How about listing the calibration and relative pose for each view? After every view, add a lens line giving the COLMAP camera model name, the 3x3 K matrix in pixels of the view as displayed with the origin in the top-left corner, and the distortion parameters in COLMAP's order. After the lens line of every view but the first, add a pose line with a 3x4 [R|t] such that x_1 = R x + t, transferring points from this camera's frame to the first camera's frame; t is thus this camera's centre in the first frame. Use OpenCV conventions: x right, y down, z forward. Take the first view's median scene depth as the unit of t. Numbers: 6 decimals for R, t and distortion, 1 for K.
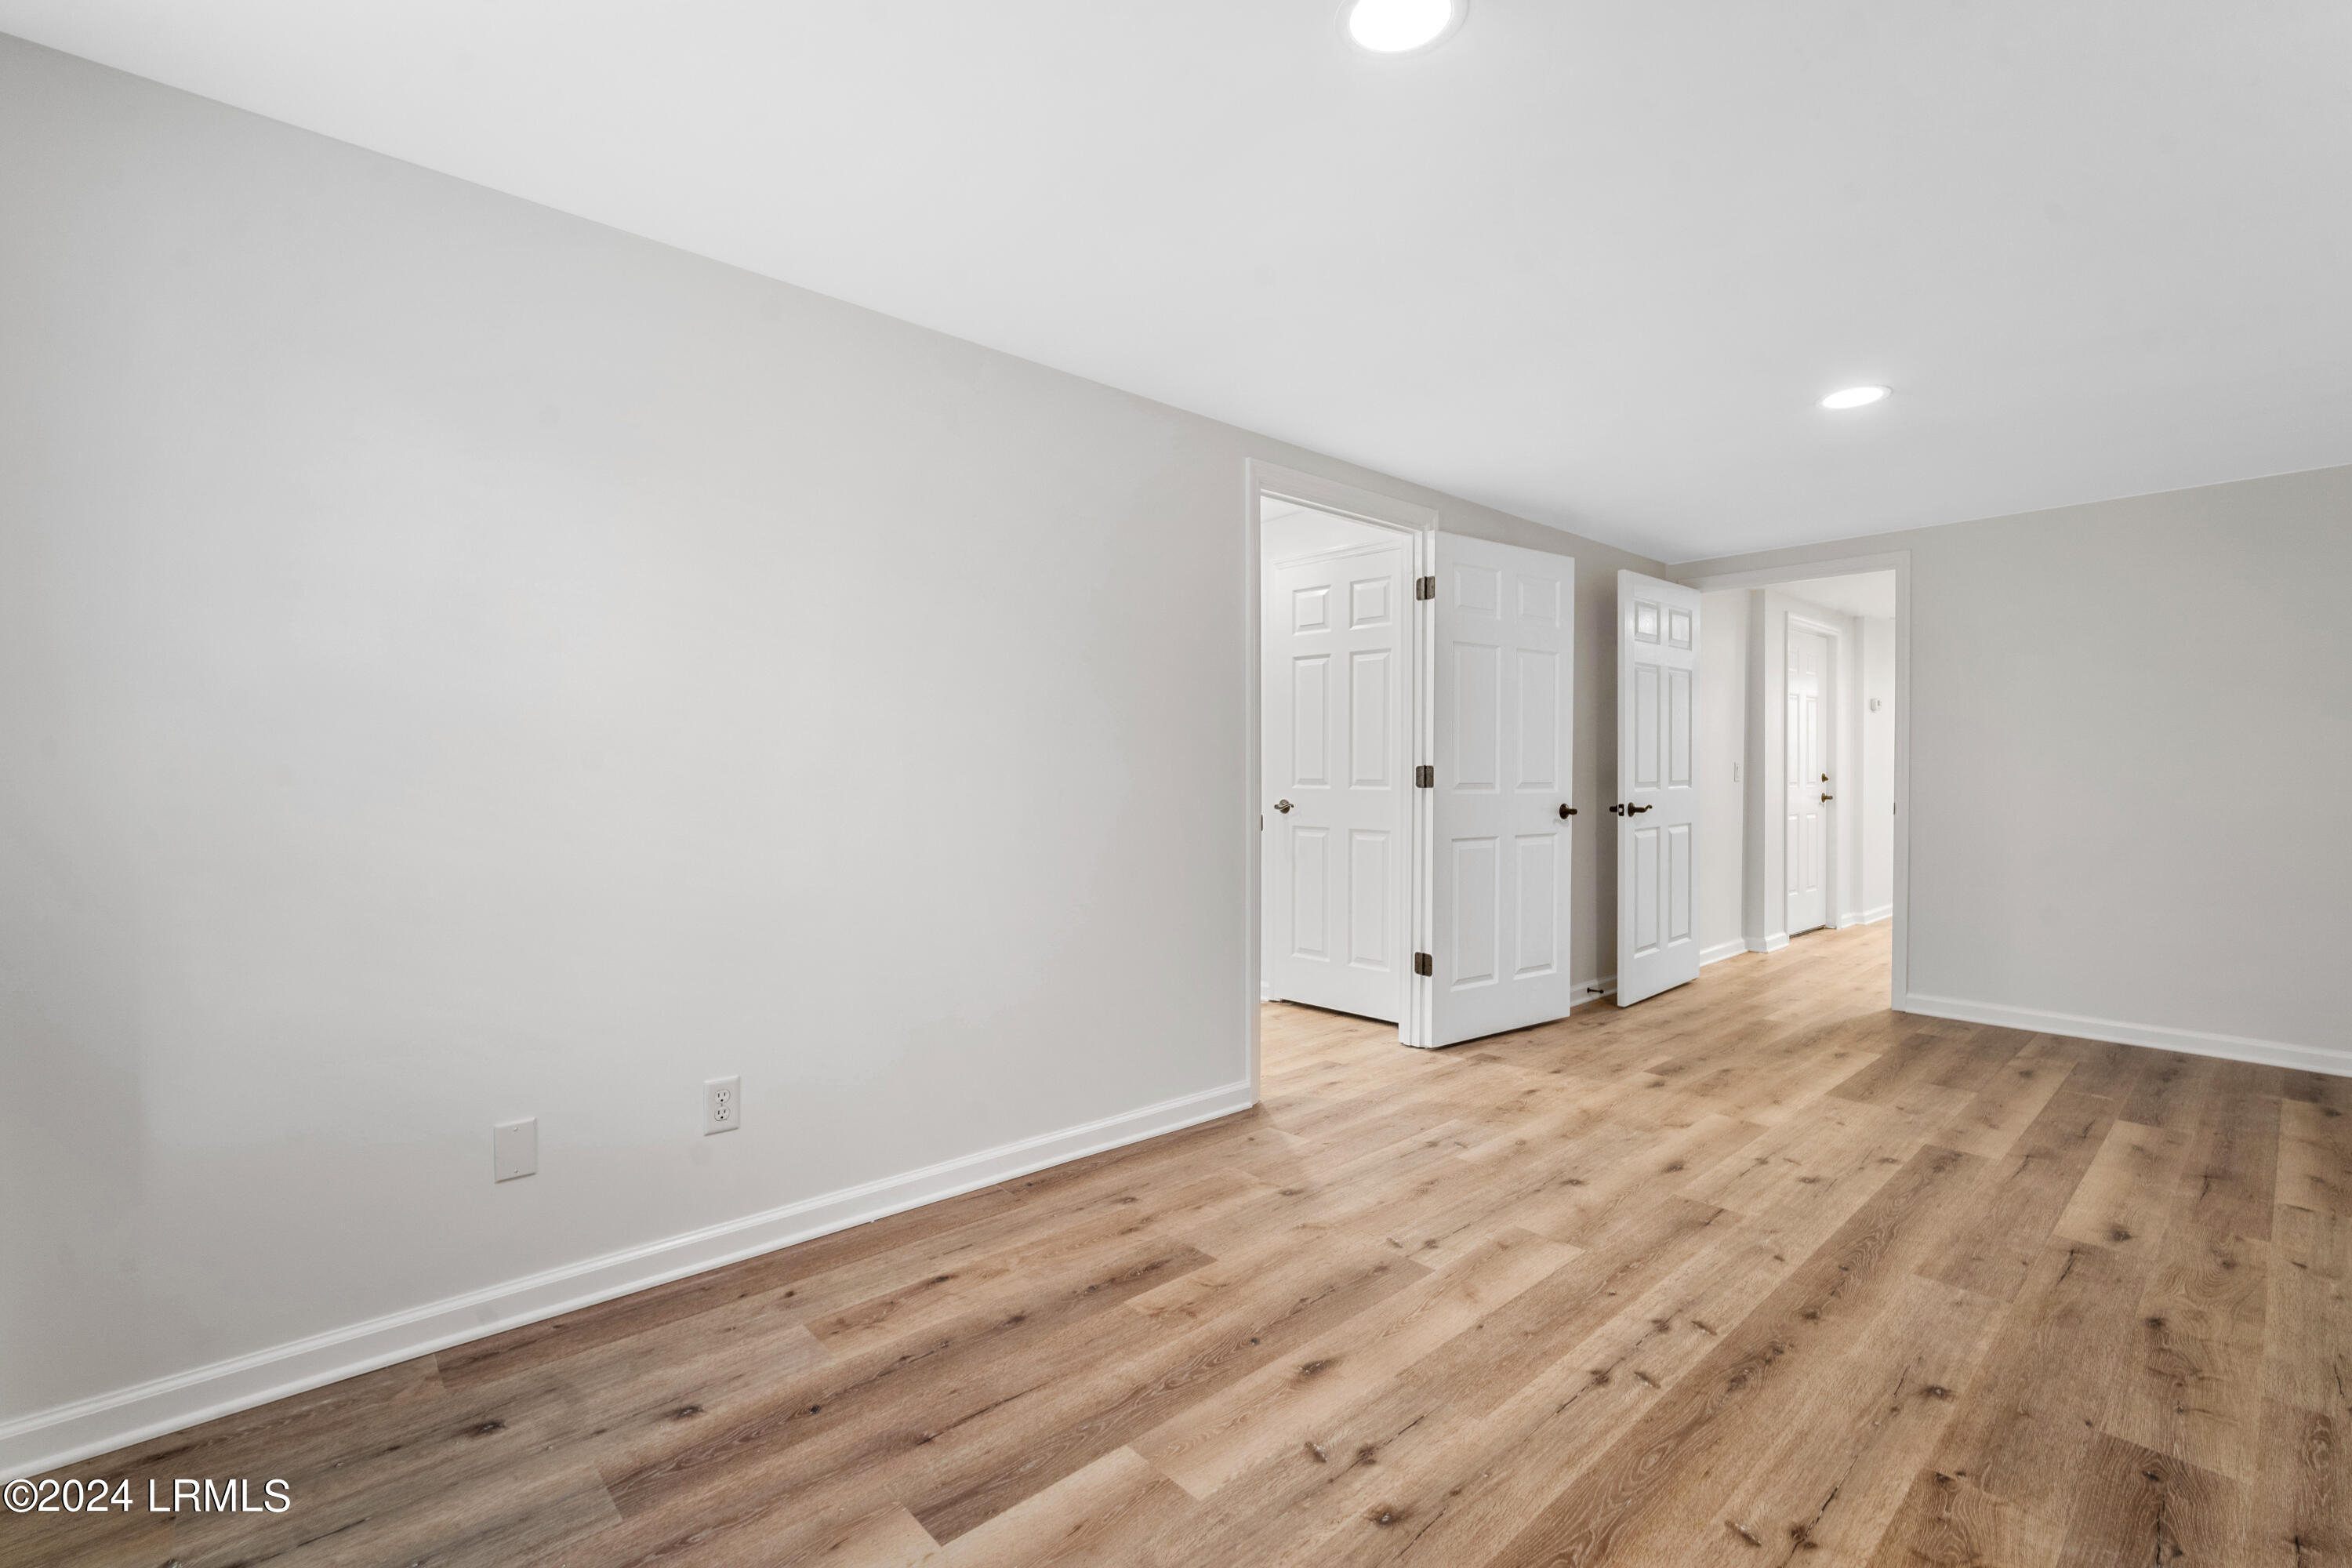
lens RADIAL K [[1081.5, 0, 1168.7], [0, 1081.5, 784.6], [0, 0, 1]] dist [-0.010974, 0.003552]
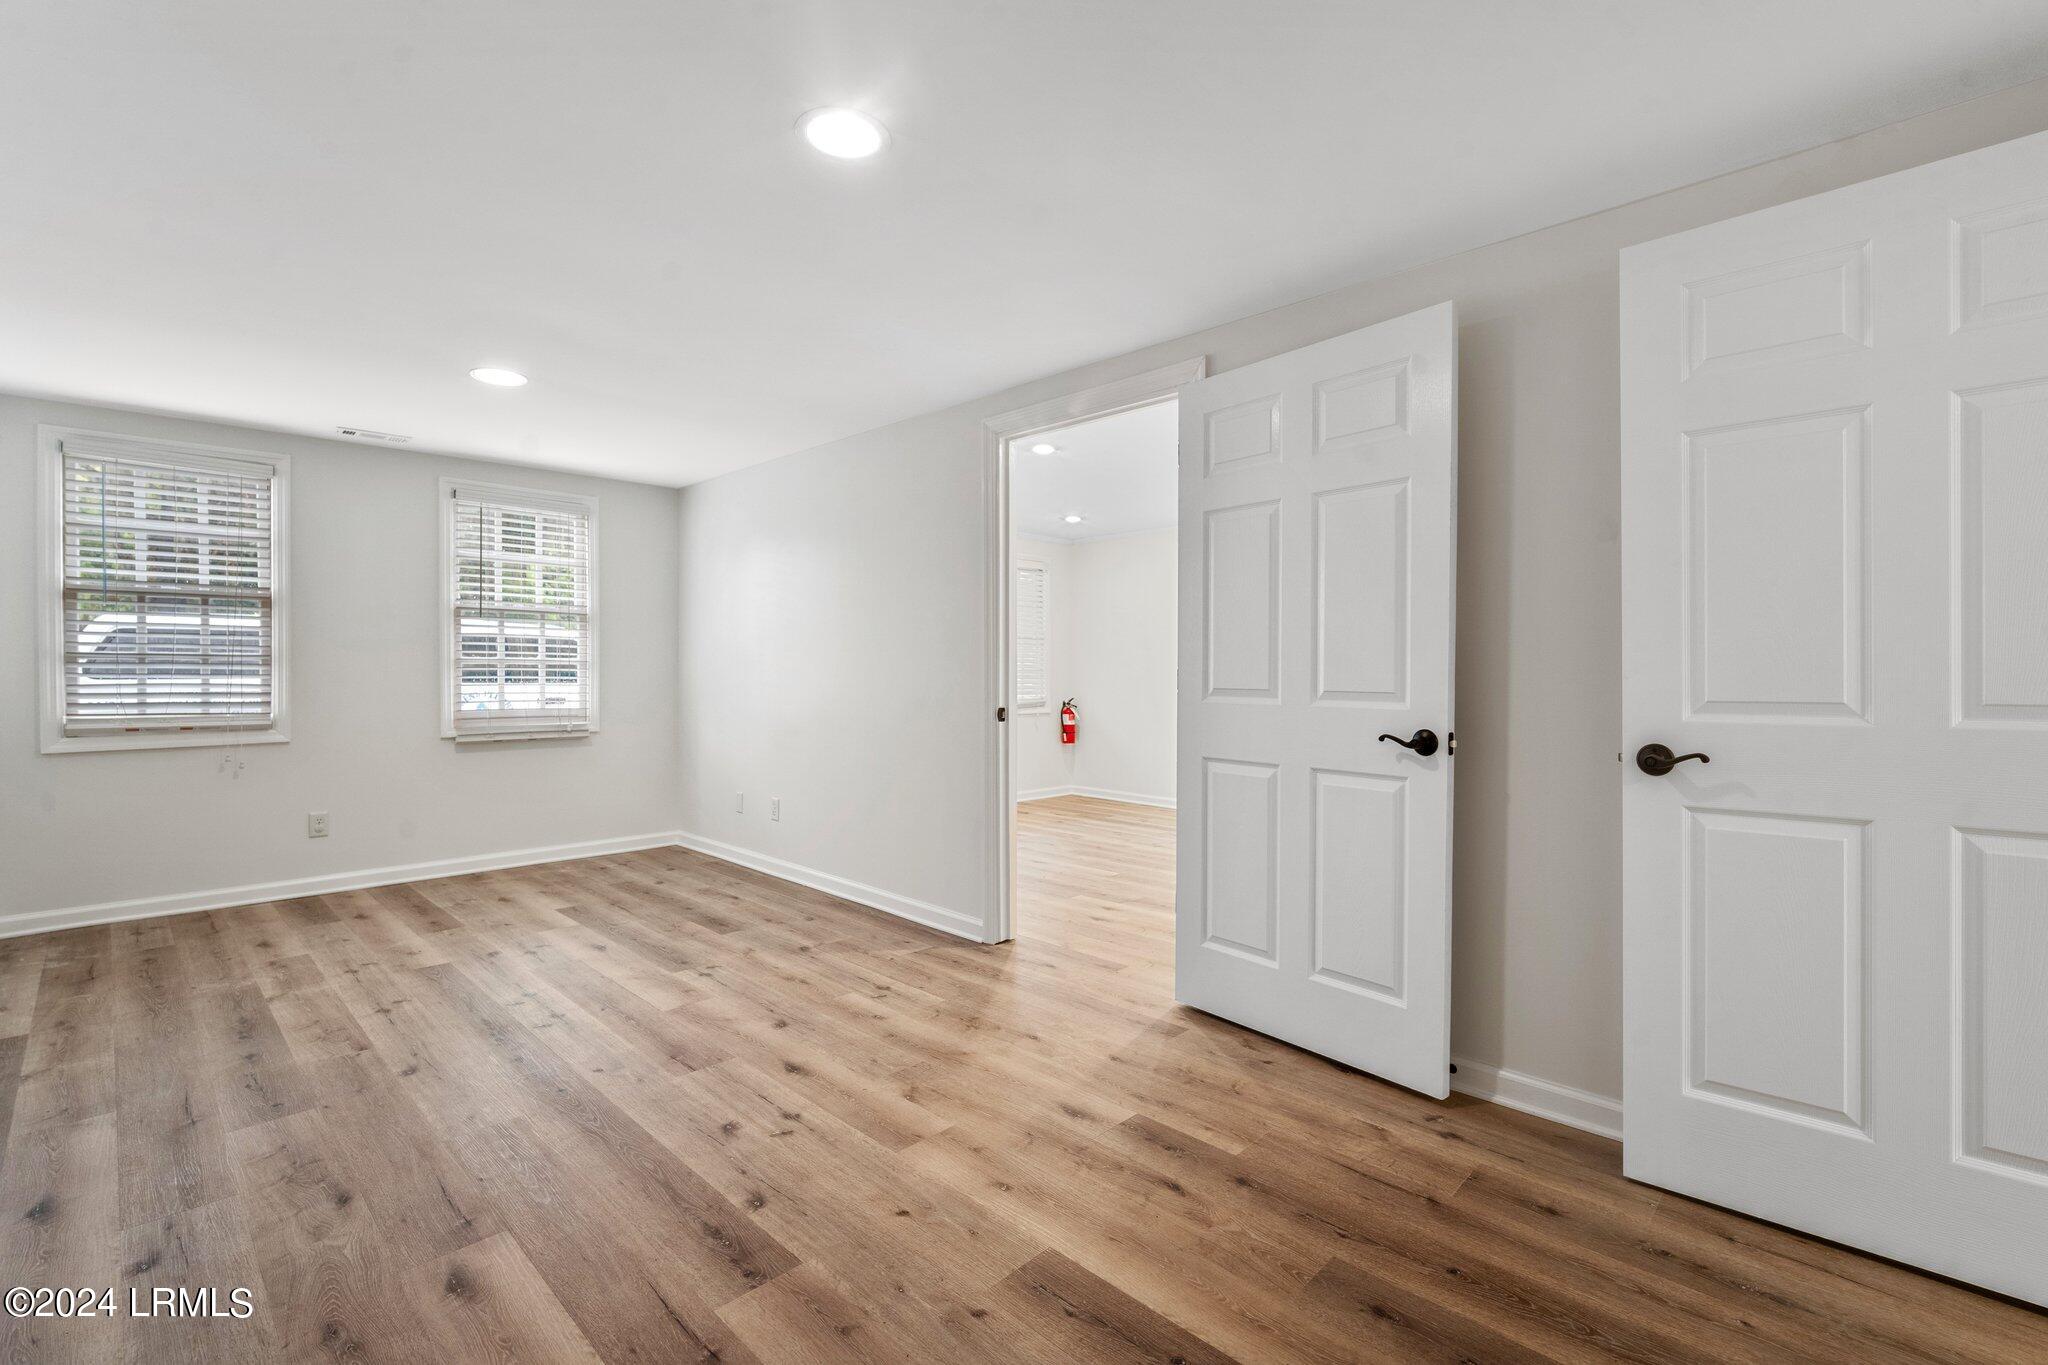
lens RADIAL K [[941.7, 0, 1035.1], [0, 941.7, 673.9], [0, 0, 1]] dist [-0.010974, 0.003552]
pose [[0.028642, 0.002621, -0.999586, 1.433270], [-0.016204, 0.999866, 0.002158, -0.016854], [0.999458, 0.016136, 0.028681, 1.271570]]
